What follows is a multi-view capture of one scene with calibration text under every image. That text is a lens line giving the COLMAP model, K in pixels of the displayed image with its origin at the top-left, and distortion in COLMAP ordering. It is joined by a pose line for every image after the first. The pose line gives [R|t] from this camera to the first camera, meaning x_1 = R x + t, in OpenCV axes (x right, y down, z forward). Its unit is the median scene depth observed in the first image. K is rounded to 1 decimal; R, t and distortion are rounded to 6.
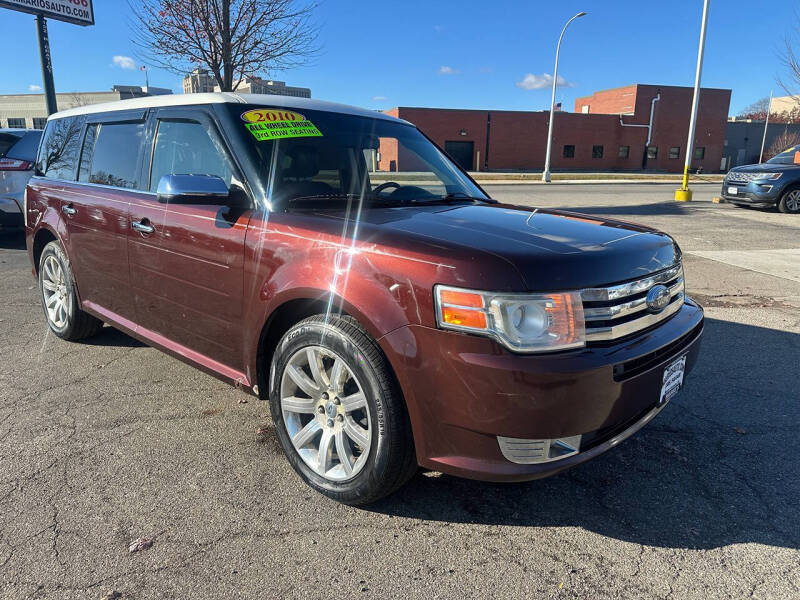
lens RADIAL K [[564.1, 0, 398.8], [0, 564.1, 296.9], [0, 0, 1]] dist [0.032678, -0.036731]
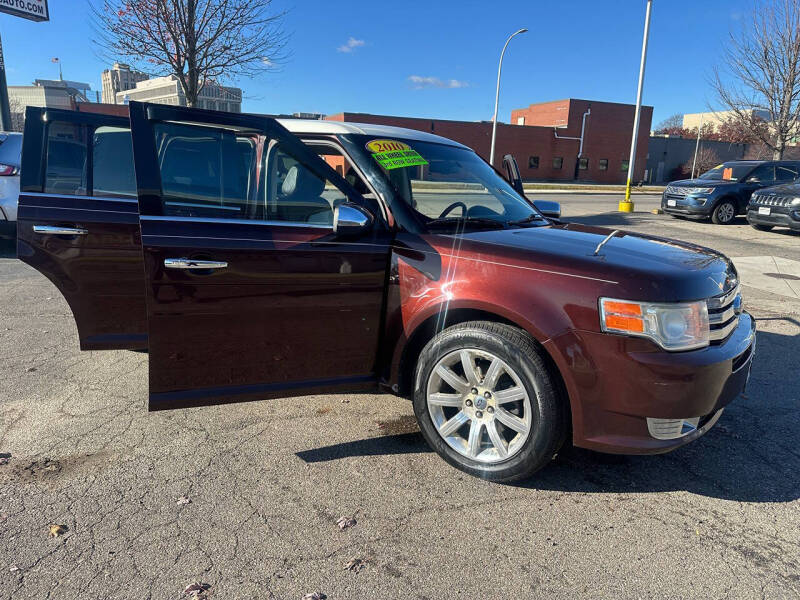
lens RADIAL K [[561.6, 0, 404.3], [0, 561.6, 301.2], [0, 0, 1]] dist [0.038996, -0.036463]
pose [[0.992117, -0.008500, 0.125030, -0.323473], [0.008503, 0.999964, 0.000515, -0.011026], [-0.125029, 0.000552, 0.992153, -0.111627]]
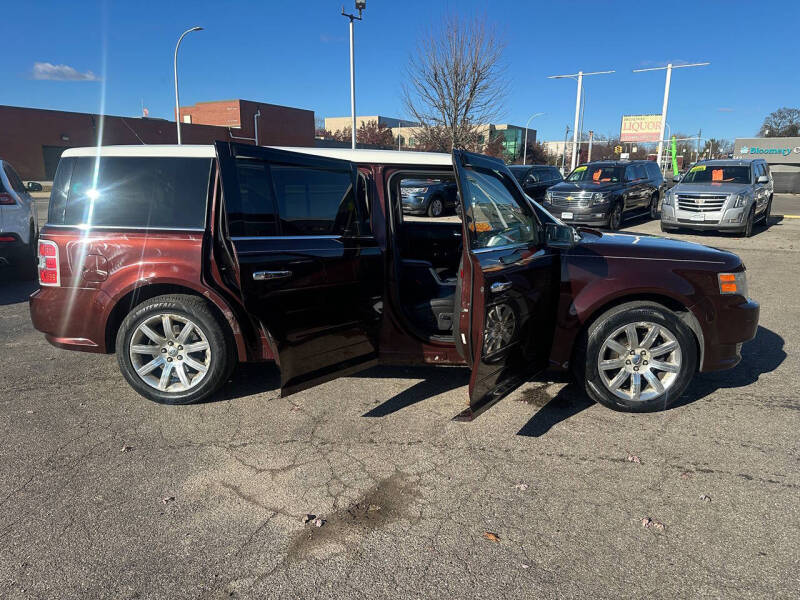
lens RADIAL K [[557.4, 0, 401.3], [0, 557.4, 292.1], [0, 0, 1]] dist [0.090817, -0.093290]
pose [[0.753897, -0.132911, 0.643408, -1.306900], [0.143648, 0.988975, 0.035979, -0.125493], [-0.641096, 0.065300, 0.764677, 0.107540]]
